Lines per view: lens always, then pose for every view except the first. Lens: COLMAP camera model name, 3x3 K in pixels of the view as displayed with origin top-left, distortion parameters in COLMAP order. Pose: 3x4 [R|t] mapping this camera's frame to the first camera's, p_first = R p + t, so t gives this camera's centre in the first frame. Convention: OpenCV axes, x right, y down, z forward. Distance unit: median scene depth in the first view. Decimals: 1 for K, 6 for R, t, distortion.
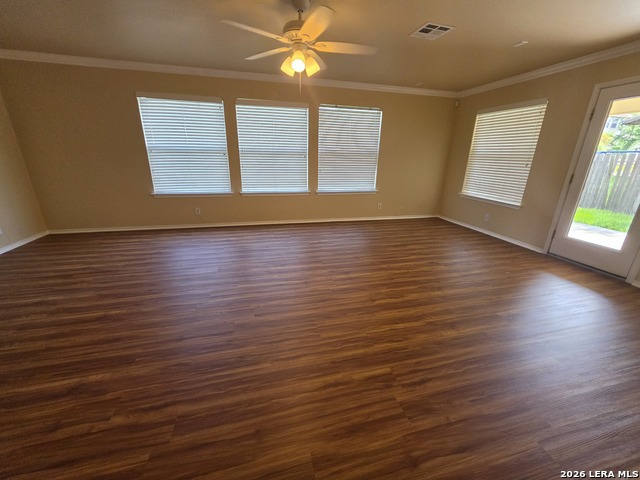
lens RADIAL K [[258.3, 0, 320.7], [0, 258.3, 242.0], [0, 0, 1]] dist [0.000656, 0.000242]
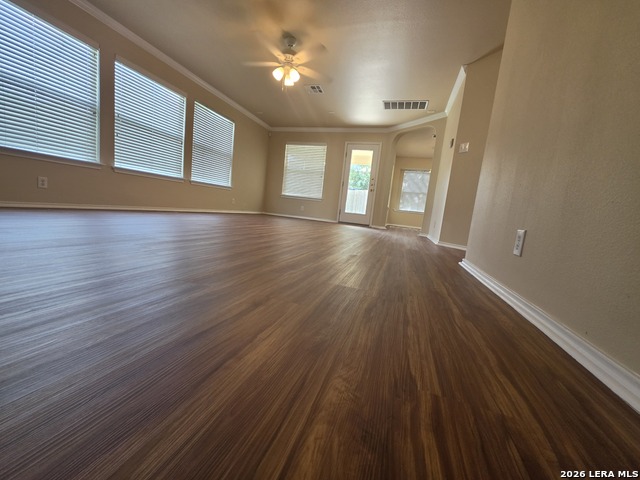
lens RADIAL K [[258.3, 0, 319.3], [0, 258.3, 238.7], [0, 0, 1]] dist [0.000656, 0.000242]
pose [[0.536061, -0.062902, 0.841833, -0.638460], [0.180116, 0.982780, -0.041260, 0.170148], [-0.824740, 0.173746, 0.538159, 0.091135]]
